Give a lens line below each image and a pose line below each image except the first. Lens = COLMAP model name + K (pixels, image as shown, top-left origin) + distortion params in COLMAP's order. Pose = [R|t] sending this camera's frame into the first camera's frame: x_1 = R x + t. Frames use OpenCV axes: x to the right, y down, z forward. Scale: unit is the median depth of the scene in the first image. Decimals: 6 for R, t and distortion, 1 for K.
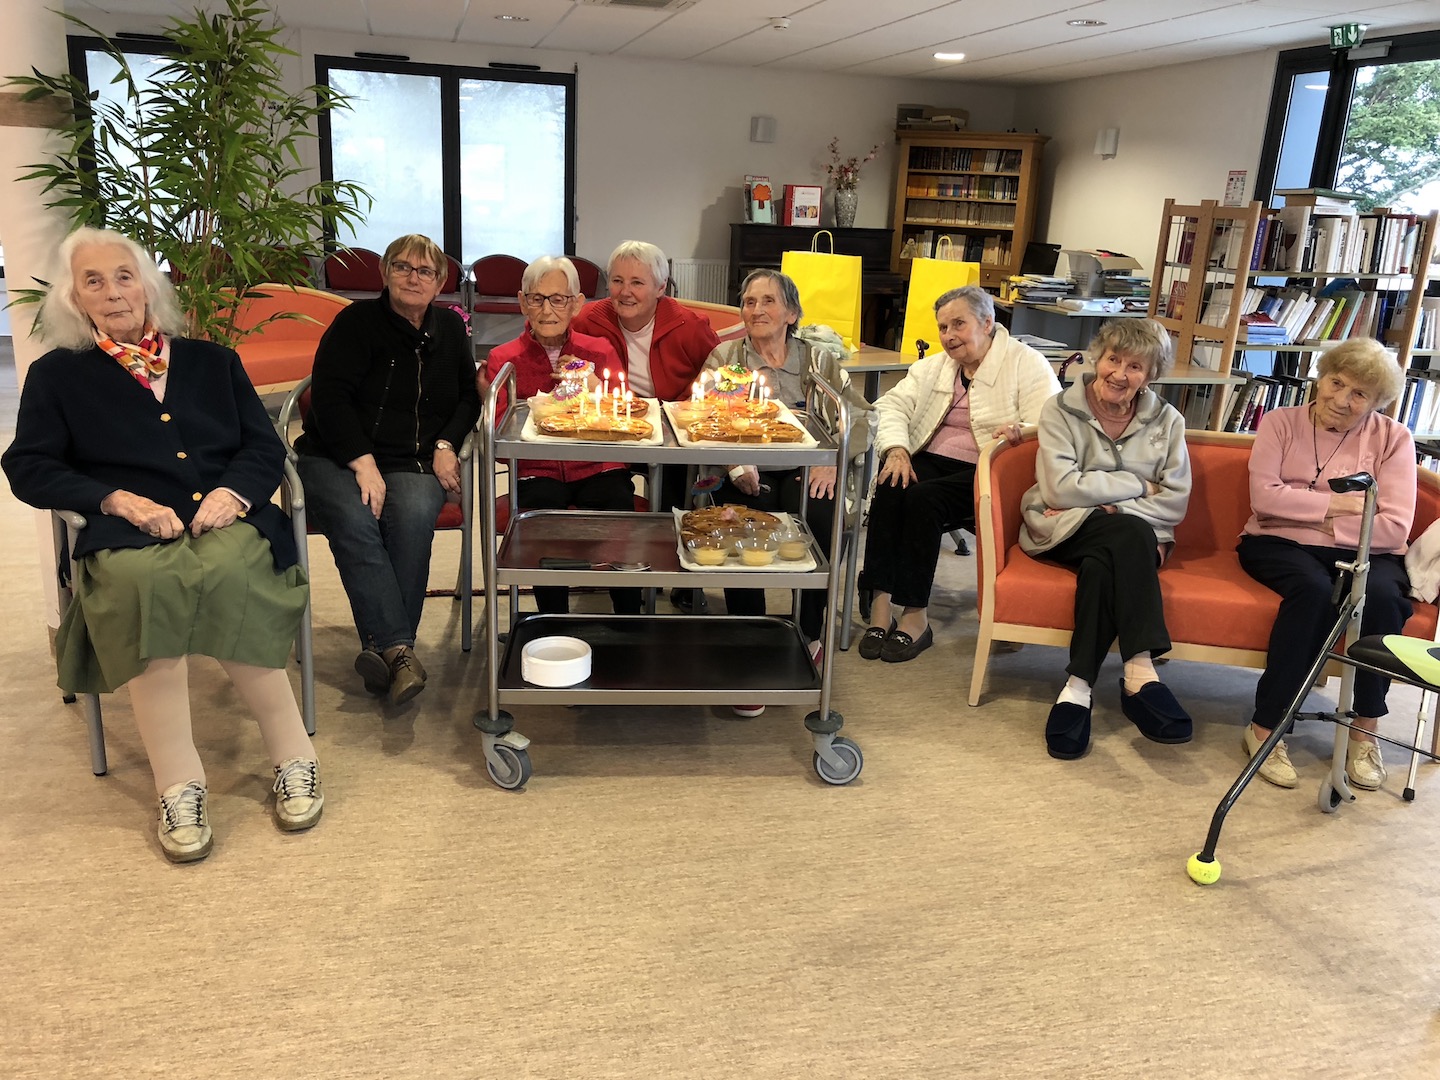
lens RADIAL K [[1197.9, 0, 719.4], [0, 1197.9, 540.6], [0, 0, 1]] dist [0.014907, 0.006597]
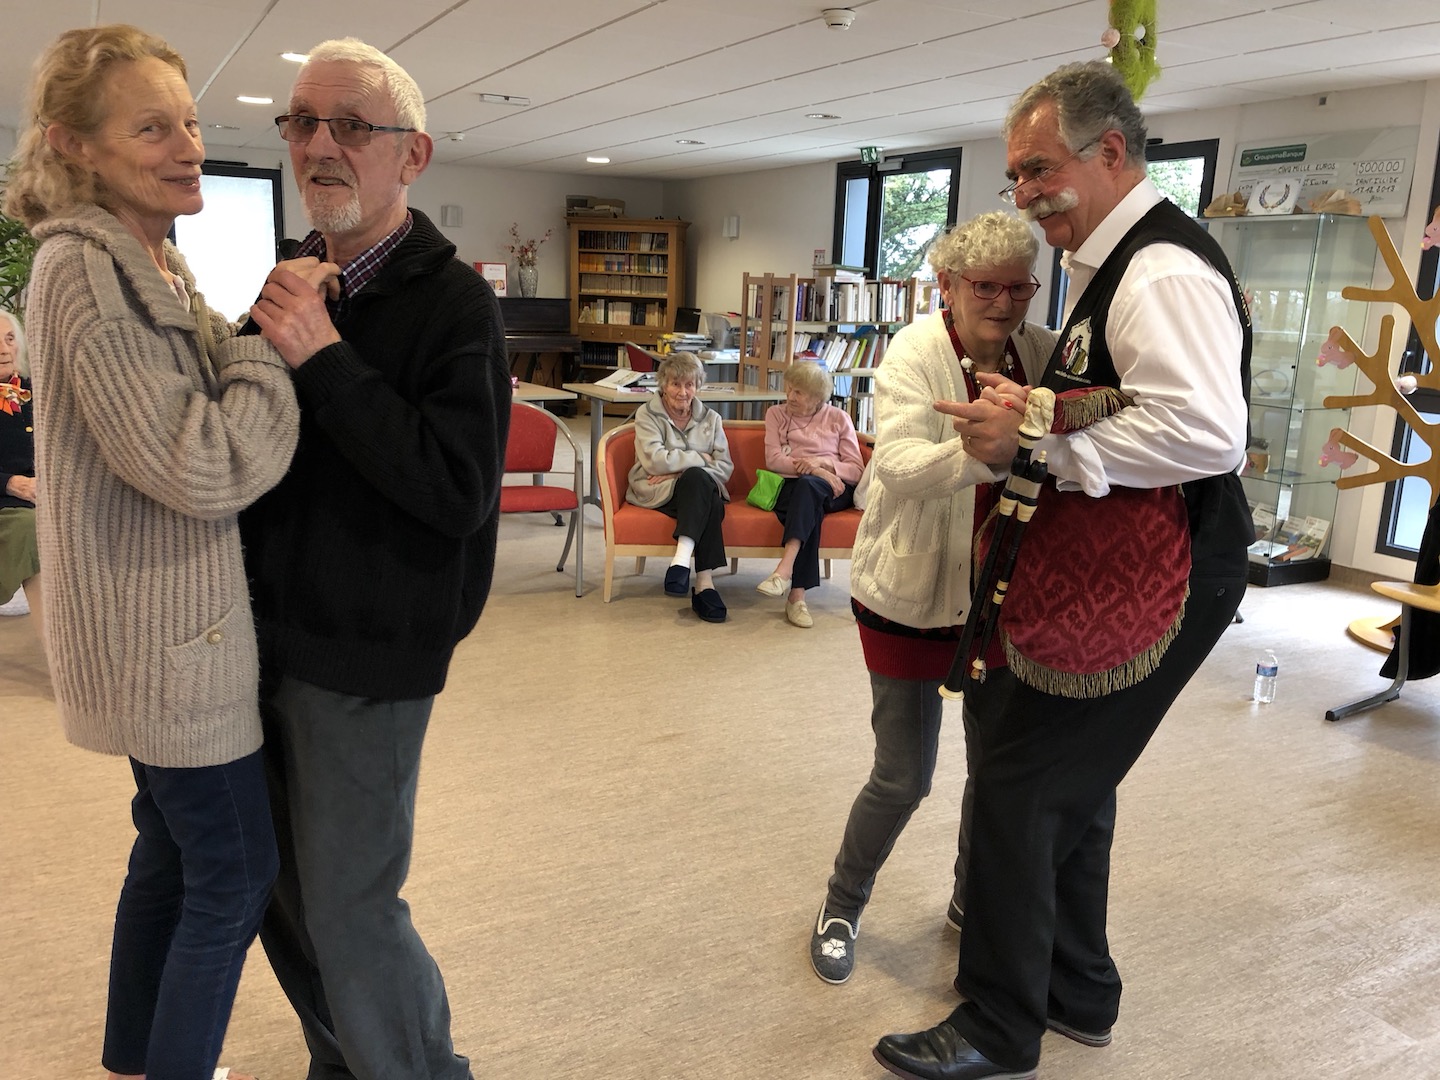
lens RADIAL K [[1197.1, 0, 729.0], [0, 1197.1, 559.9], [0, 0, 1]] dist [0.056368, -0.121400]
pose [[0.971109, -0.069493, 0.228292, 0.019459], [0.079074, 0.996320, -0.033083, 0.136637], [-0.225153, 0.050179, 0.973030, -0.493931]]
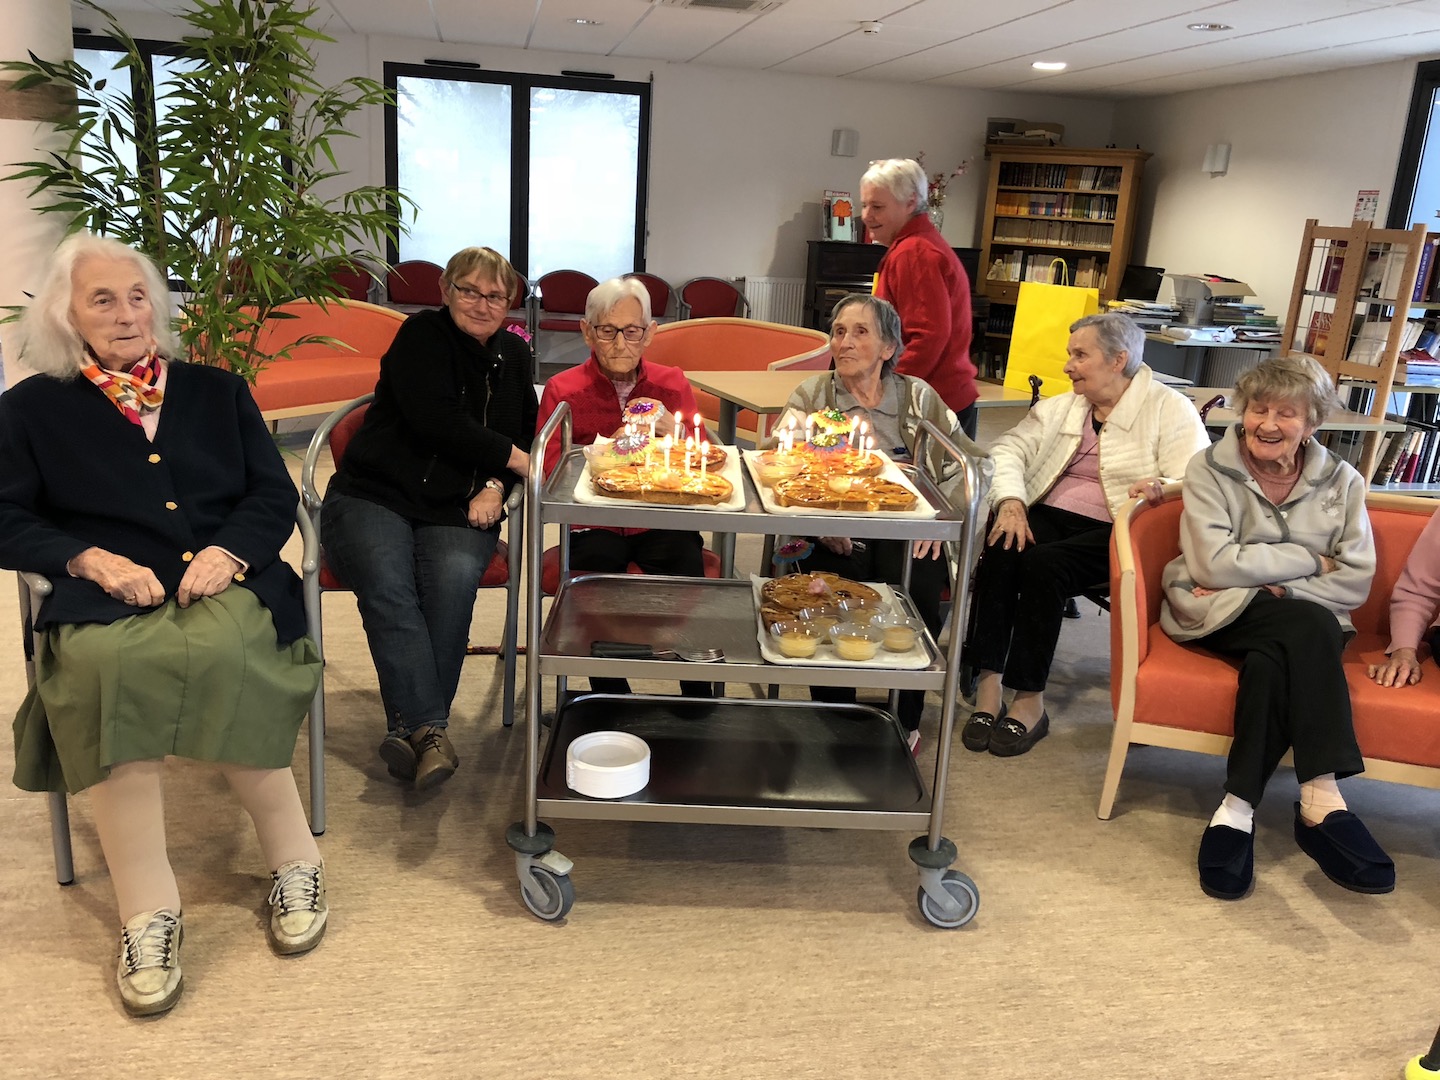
lens RADIAL K [[1191.4, 0, 722.2], [0, 1191.4, 532.4], [0, 0, 1]] dist [0.026321, -0.005455]
pose [[0.998452, 0.026145, -0.049087, -0.016798], [-0.027023, 0.999485, -0.017296, -0.037712], [0.048610, 0.018595, 0.998645, 0.139633]]
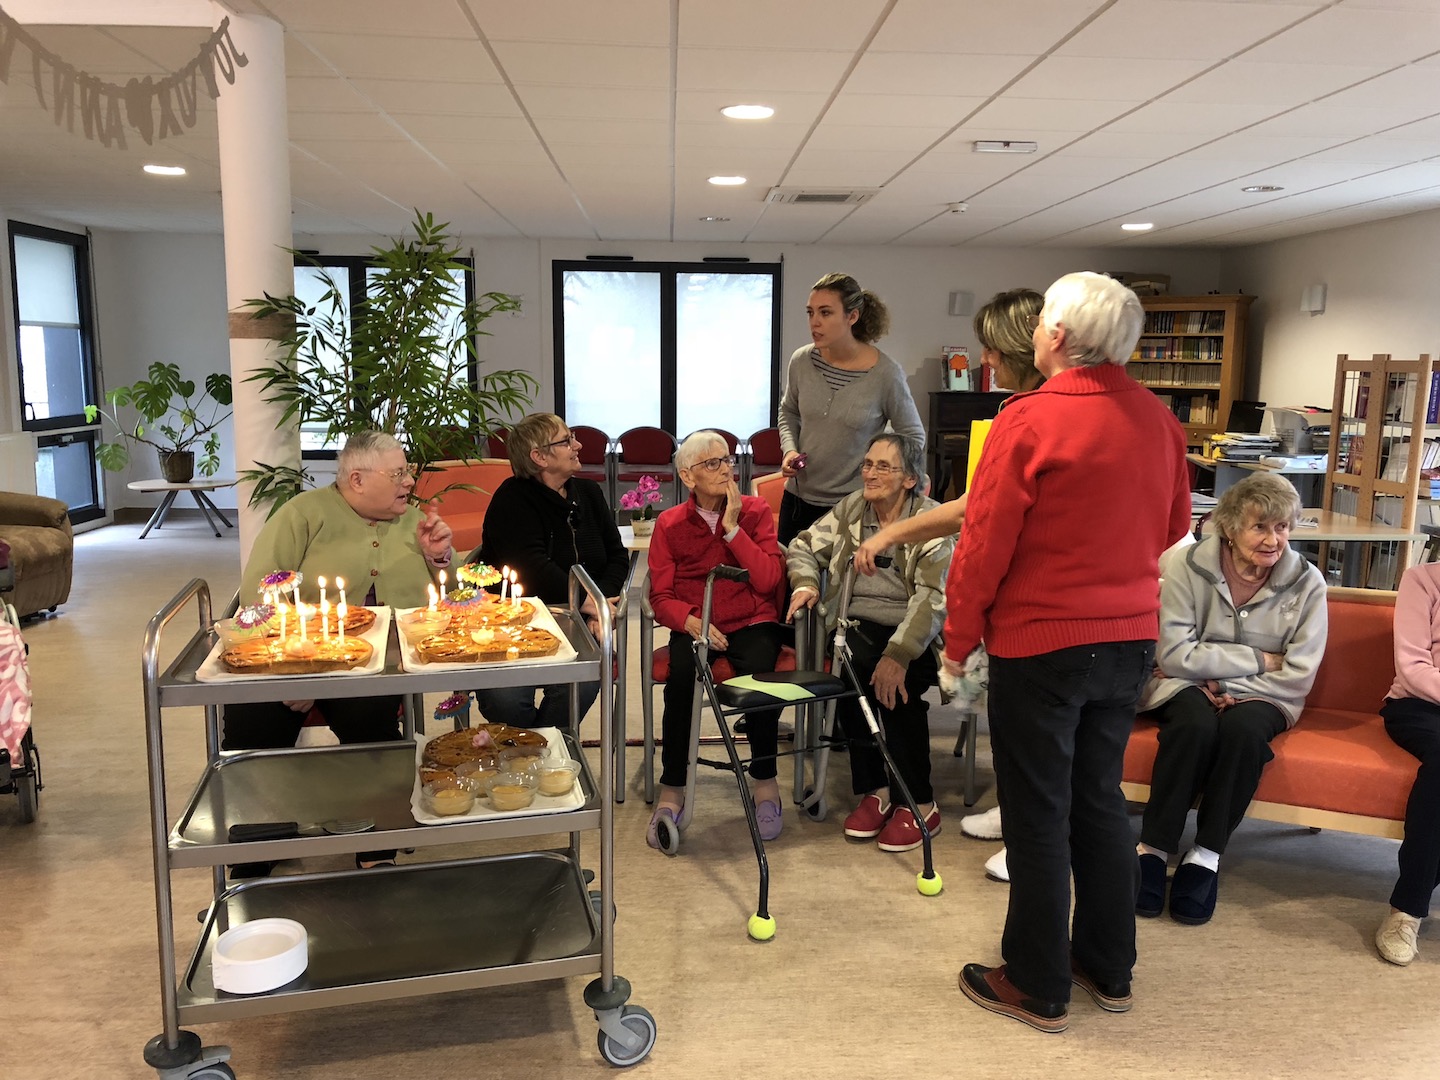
lens RADIAL K [[1191.4, 0, 722.2], [0, 1191.4, 532.4], [0, 0, 1]] dist [0.026321, -0.005455]
pose [[0.978939, -0.009015, -0.203952, 0.113026], [-0.020275, 0.989792, -0.141068, 0.011243], [0.203142, 0.142232, 0.968764, -0.044807]]
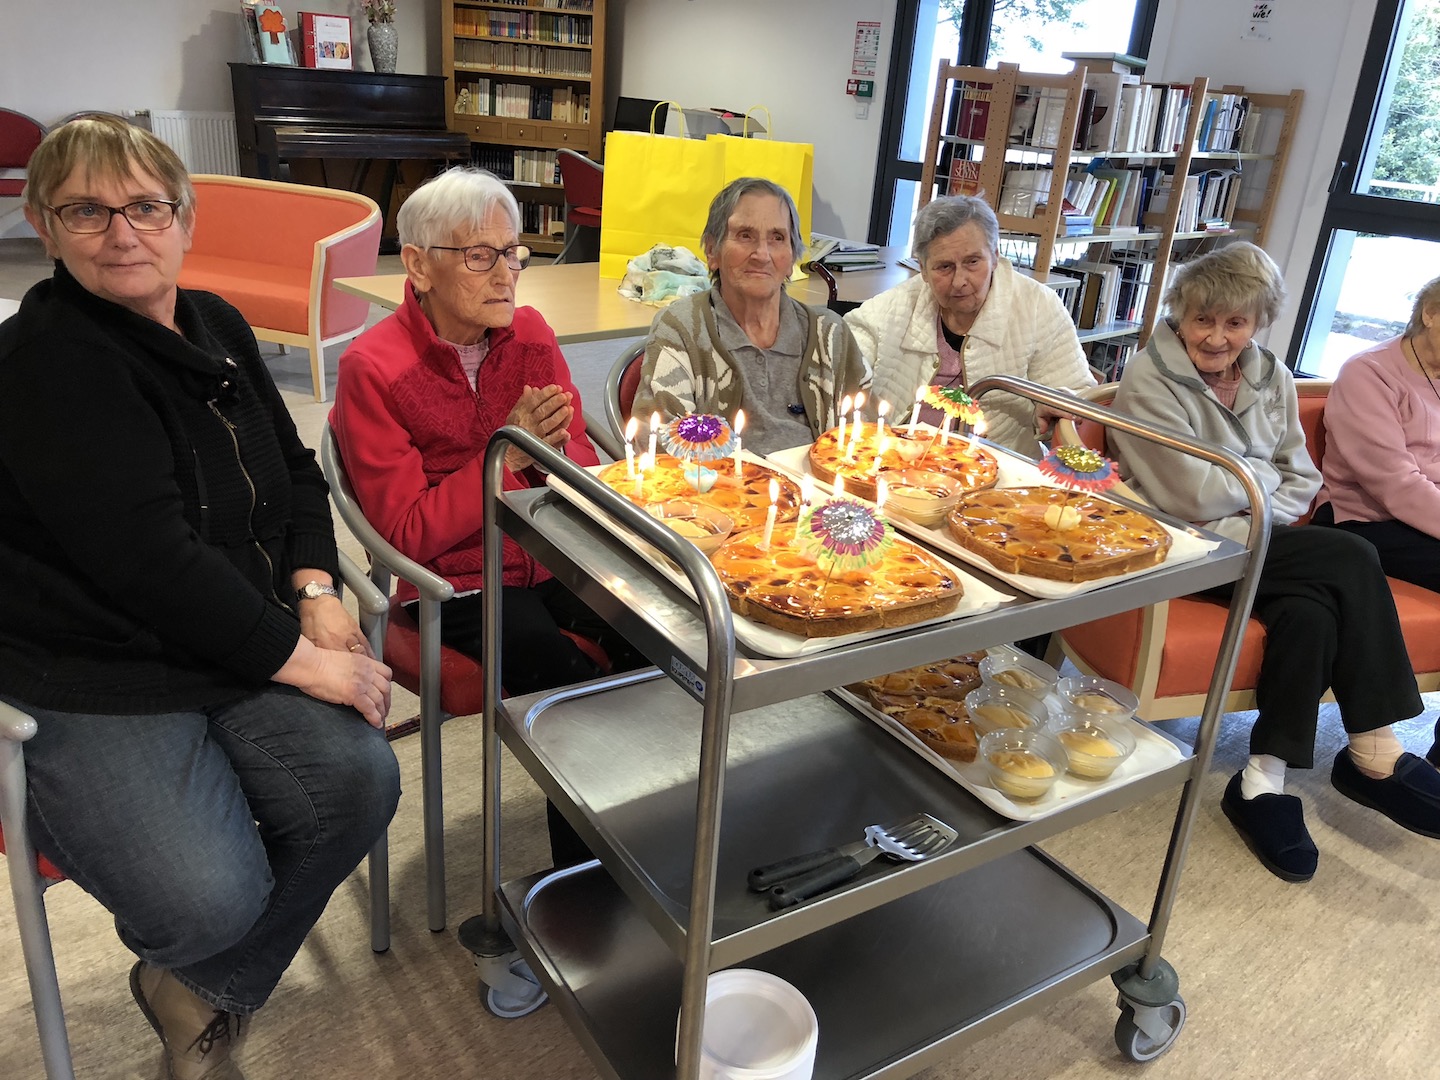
lens RADIAL K [[1191.4, 0, 722.2], [0, 1191.4, 532.4], [0, 0, 1]] dist [0.026321, -0.005455]
pose [[0.880962, -0.153554, 0.447579, -0.261635], [0.099890, 0.984916, 0.141290, -0.137149], [-0.462523, -0.079762, 0.883012, 0.460186]]
